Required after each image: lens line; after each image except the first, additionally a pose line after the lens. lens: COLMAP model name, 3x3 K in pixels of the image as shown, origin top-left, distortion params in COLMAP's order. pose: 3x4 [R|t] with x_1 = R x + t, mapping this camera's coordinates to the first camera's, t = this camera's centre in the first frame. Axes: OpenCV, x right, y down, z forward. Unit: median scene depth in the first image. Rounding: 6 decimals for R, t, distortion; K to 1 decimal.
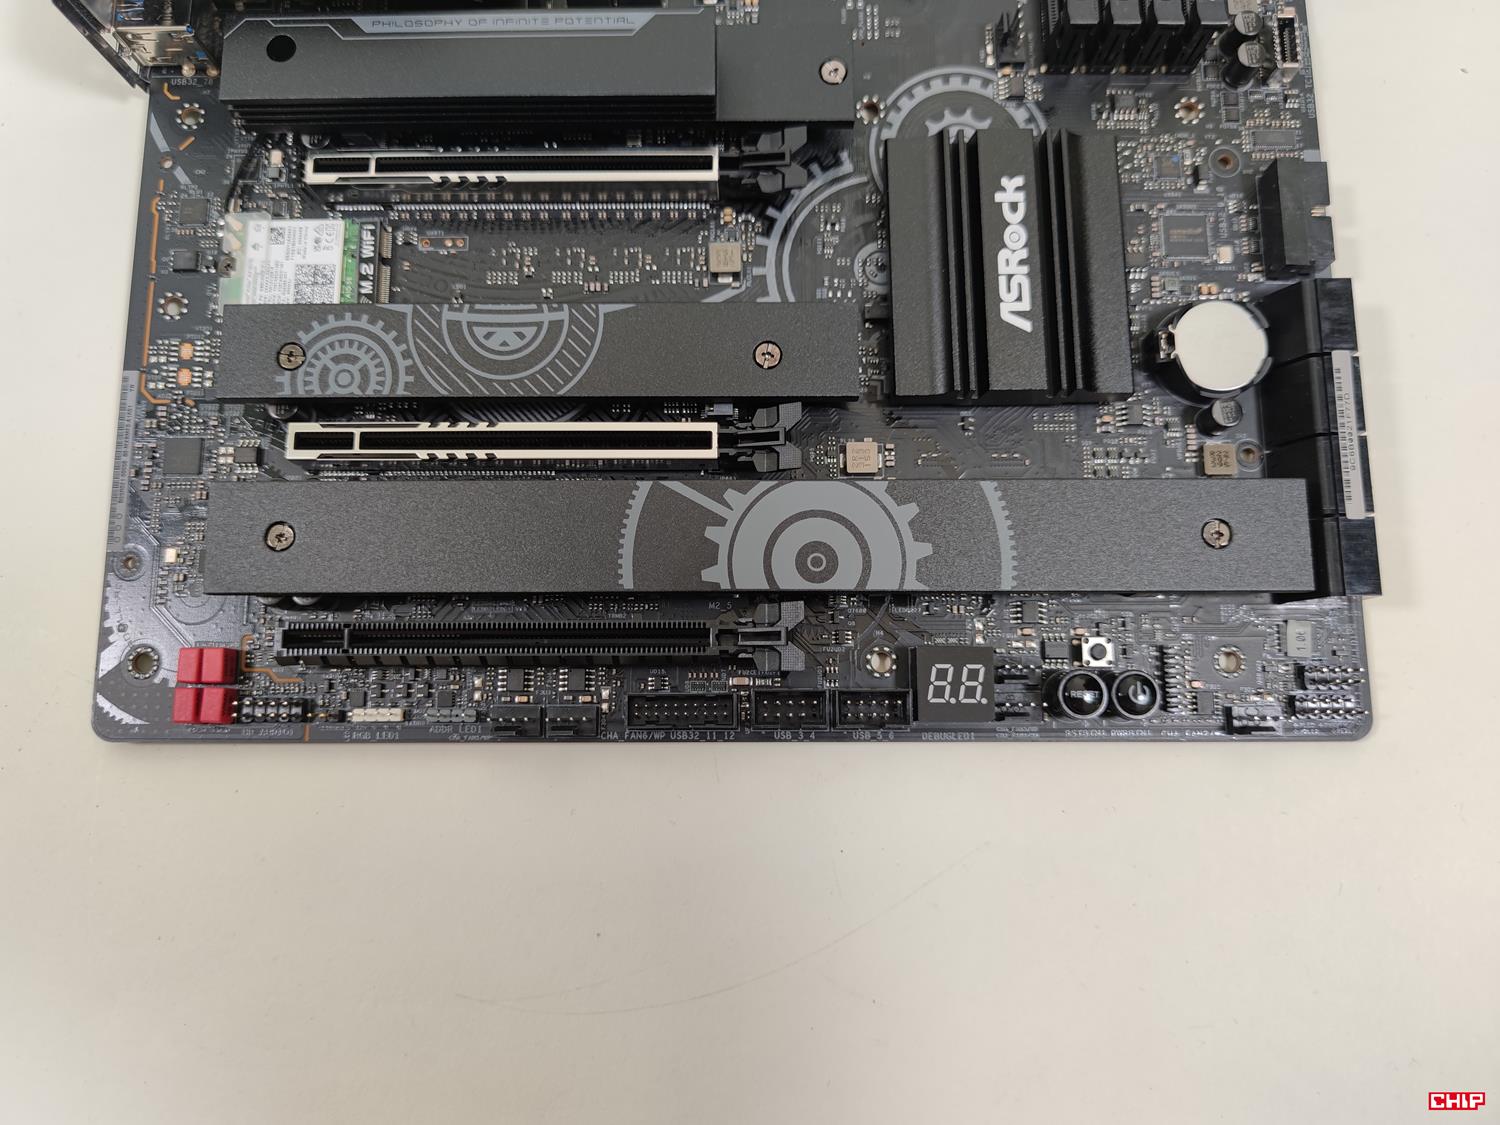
lens RADIAL K [[1140.8, 0, 750.1], [0, 1140.8, 553.3], [0, 0, 1]] dist [-0.004444, -0.040509]
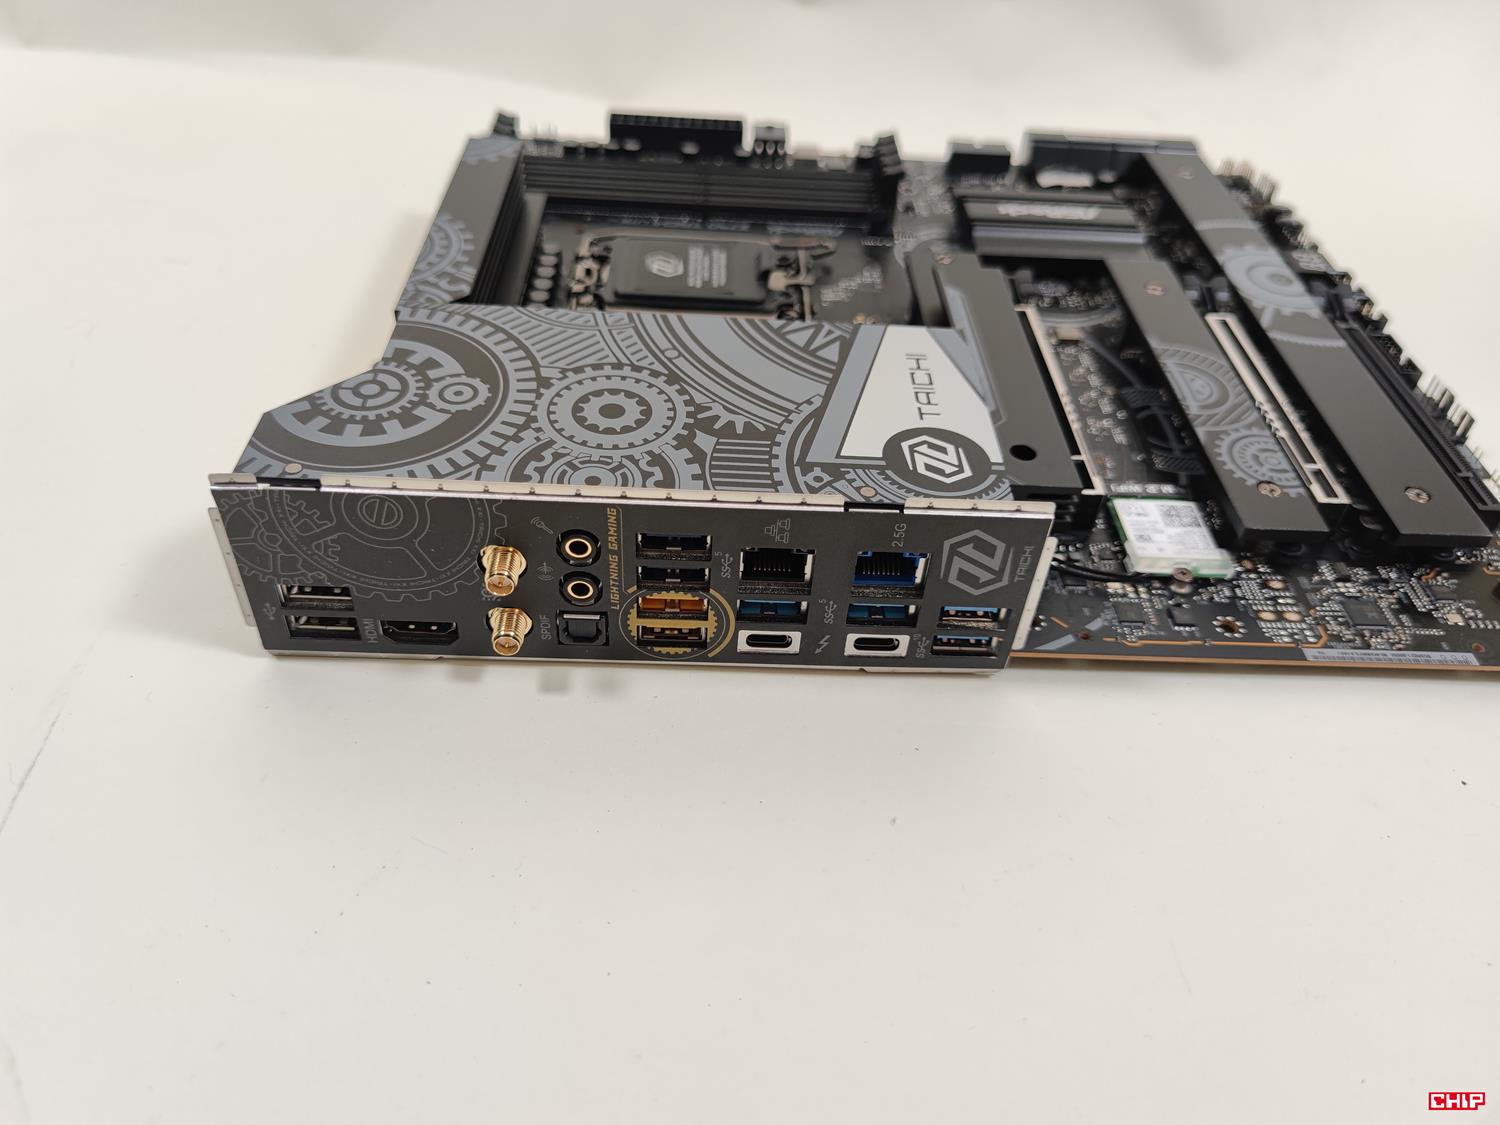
lens RADIAL K [[1140.8, 0, 745.5], [0, 1140.8, 553.6], [0, 0, 1]] dist [-0.004444, -0.040509]
pose [[-0.011398, -0.663080, 0.748462, -1.269039], [0.976646, 0.153222, 0.150616, -0.835452], [-0.214551, 0.732699, 0.645848, 0.391588]]
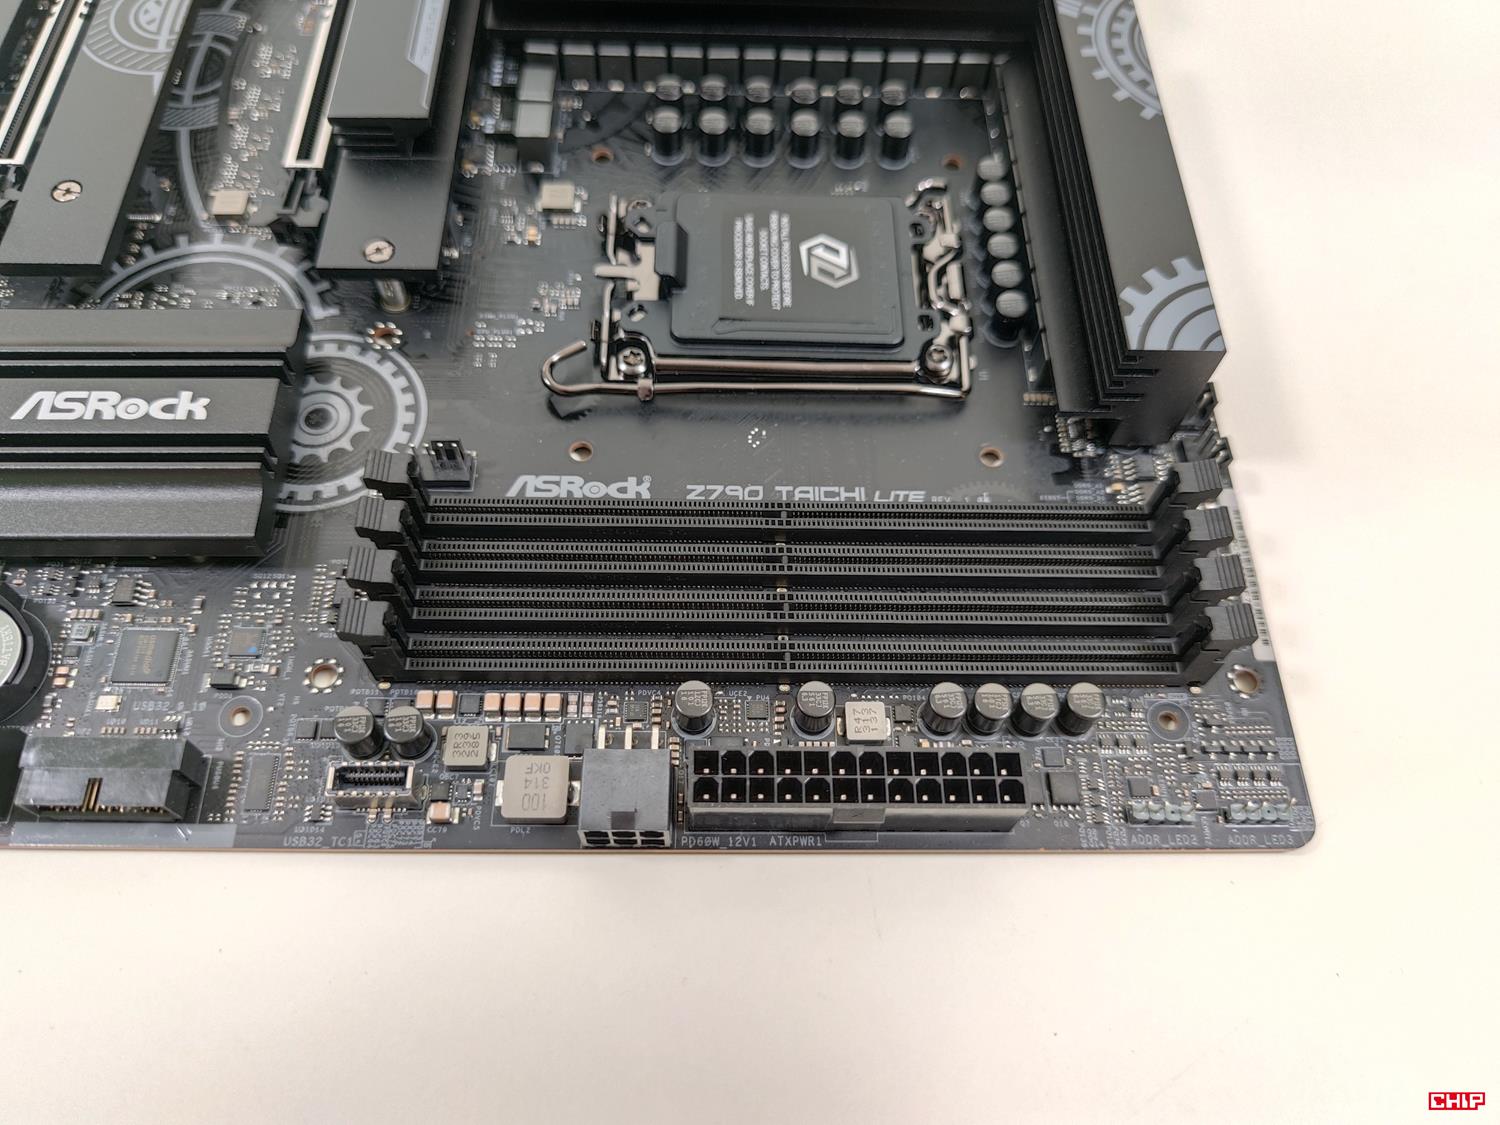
lens RADIAL K [[1128.5, 0, 744.1], [0, 1128.5, 565.6], [0, 0, 1]] dist [0.006621, -0.051892]
pose [[0.005895, 0.885932, -0.463777, 0.705419], [-0.992881, 0.060362, 0.102686, -0.785520], [0.118967, 0.459870, 0.879981, 0.370057]]
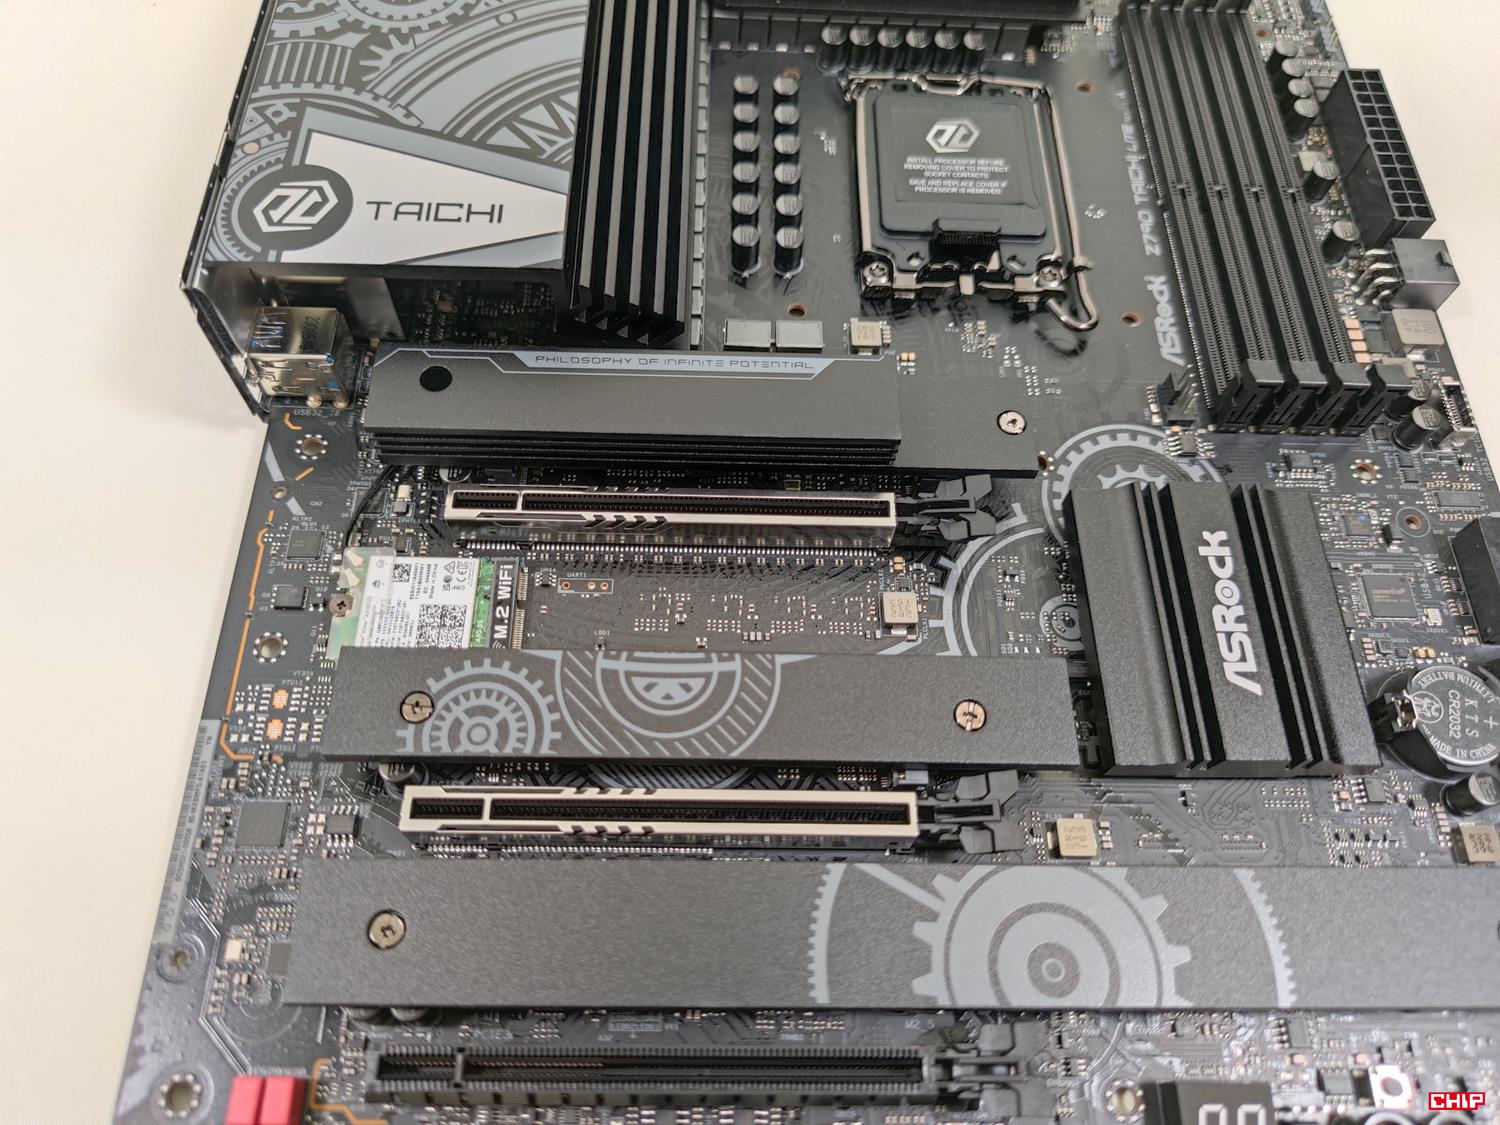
lens RADIAL K [[1128.5, 0, 744.0], [0, 1128.5, 558.0], [0, 0, 1]] dist [0.006621, -0.051892]
pose [[0.999015, 0.023699, 0.037506, -0.185267], [-0.010797, 0.949830, -0.312579, -0.016526], [-0.043032, 0.311866, 0.949151, 0.146189]]
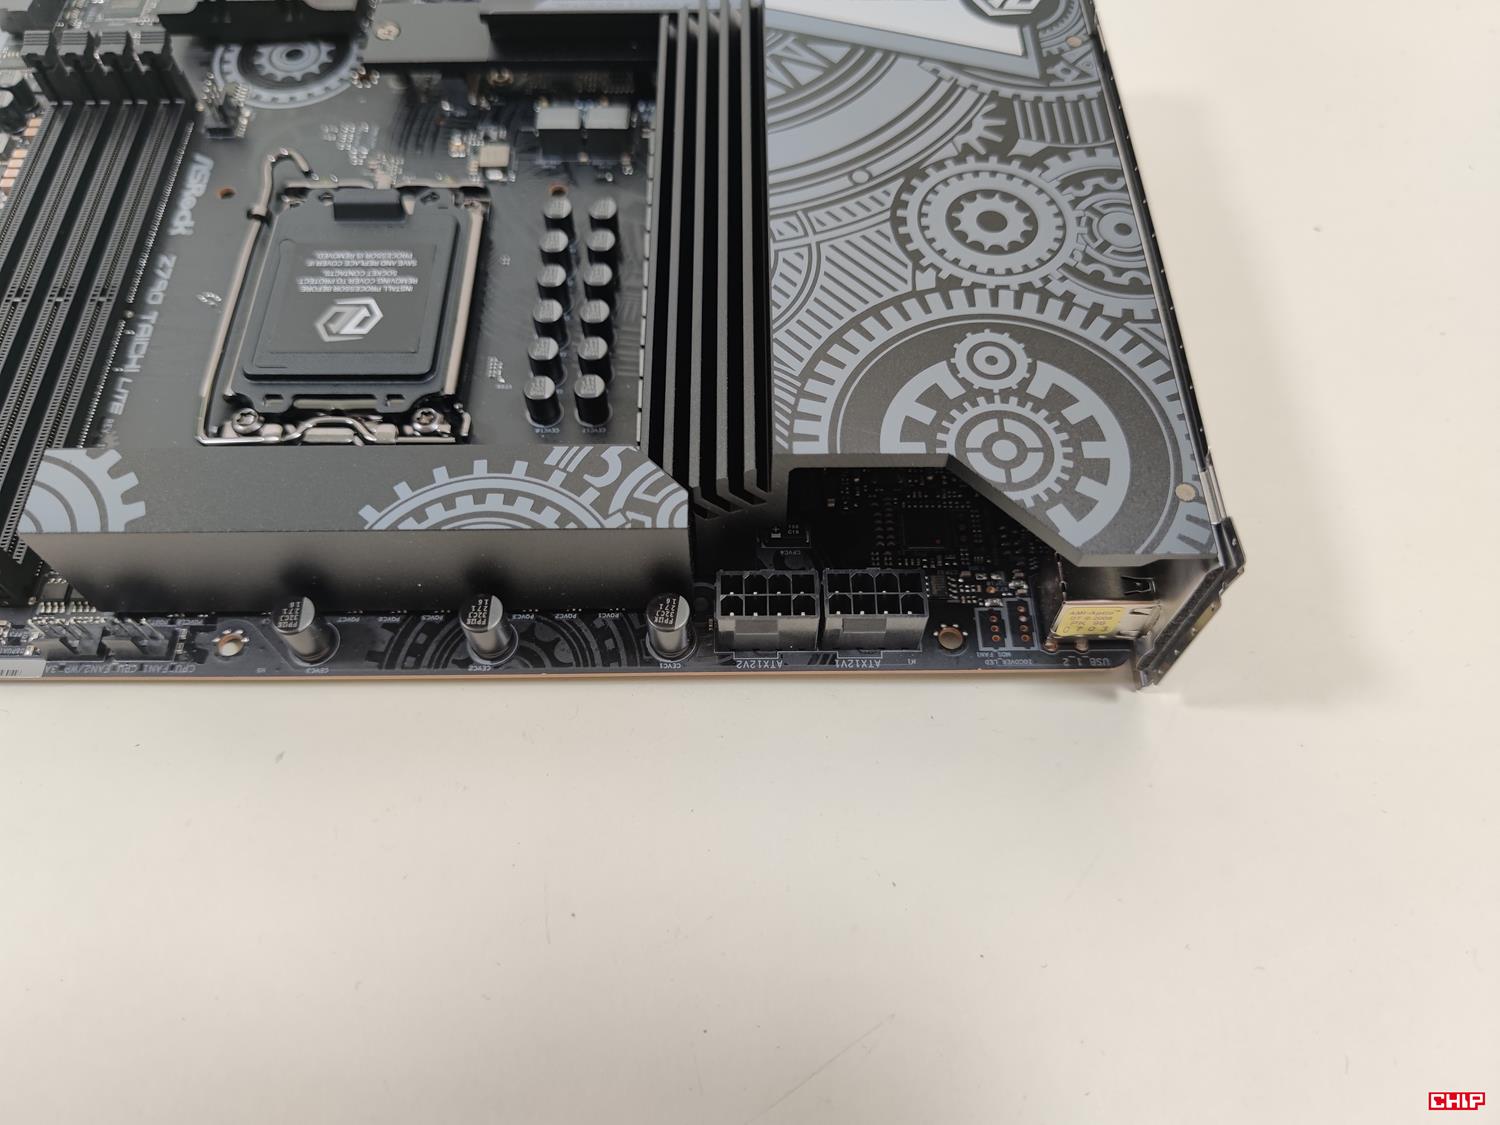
lens RADIAL K [[1140.8, 0, 744.4], [0, 1140.8, 563.4], [0, 0, 1]] dist [-0.004444, -0.040509]
pose [[-0.999980, 0.006320, -0.000168, -0.277819], [-0.005069, -0.785575, 0.618746, -1.537523], [0.003778, 0.618735, 0.785591, 0.447233]]
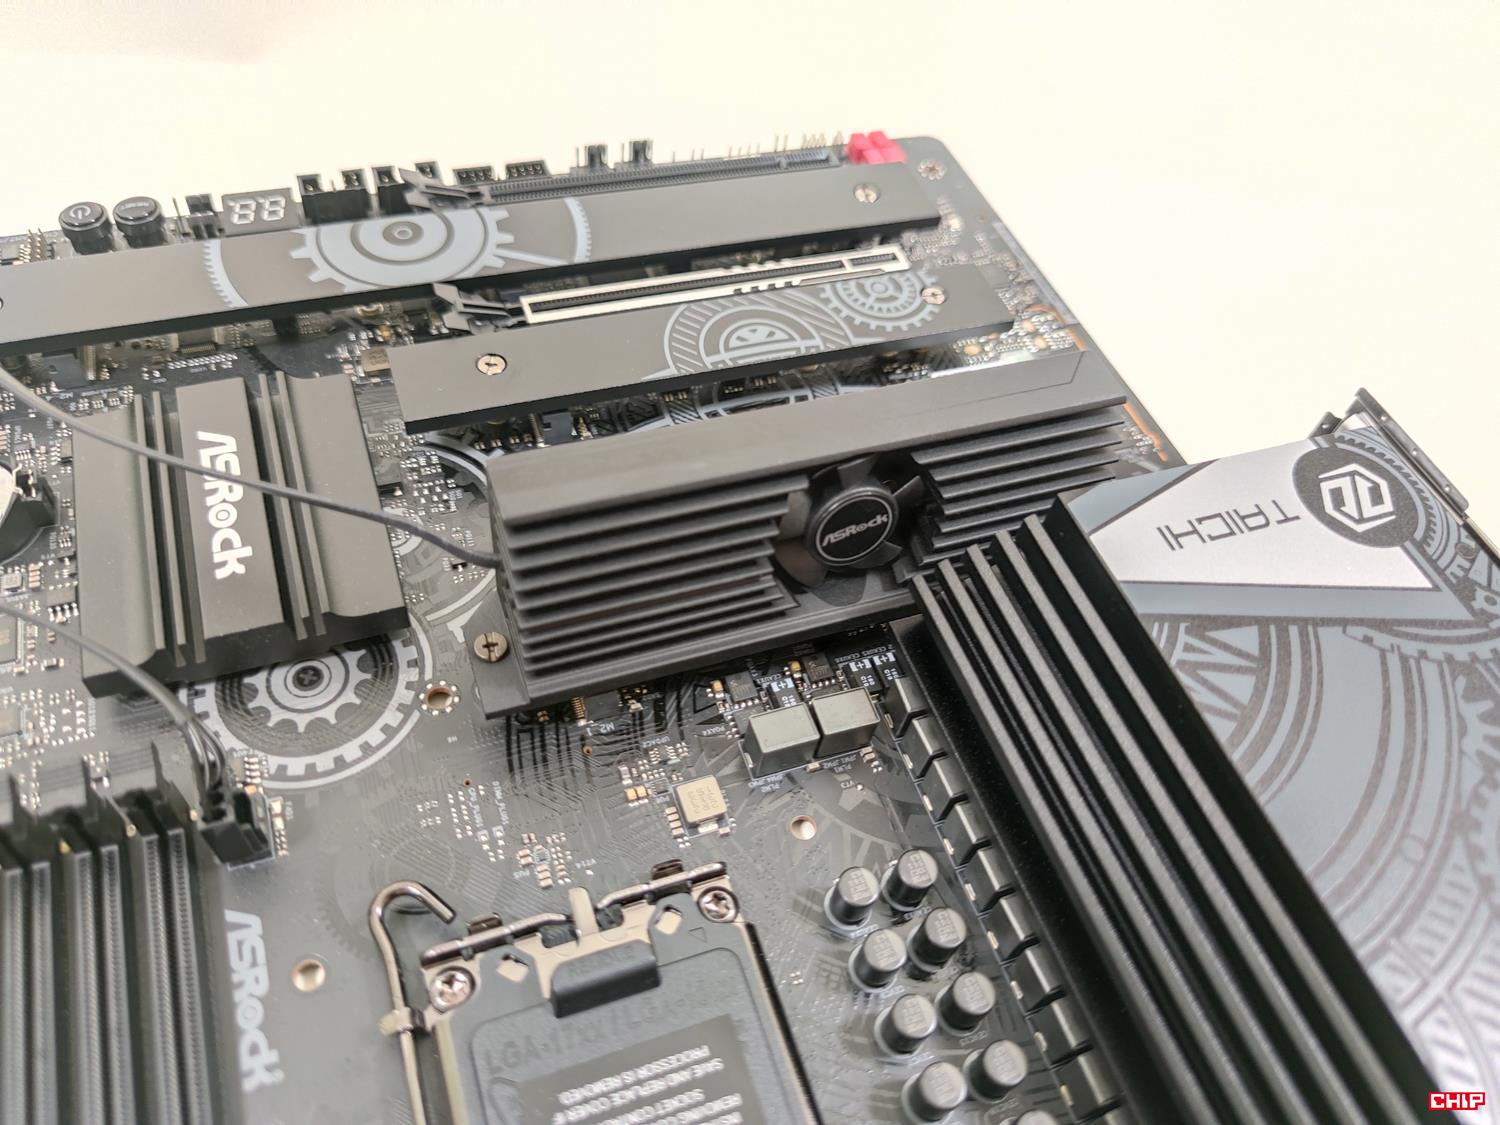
lens RADIAL K [[1128.5, 0, 749.4], [0, 1128.5, 563.4], [0, 0, 1]] dist [0.006621, -0.051892]
pose [[-0.933407, 0.207934, -0.292428, 0.120462], [-0.353408, -0.673750, 0.648972, -0.937785], [-0.062080, 0.709101, 0.702368, 0.423814]]
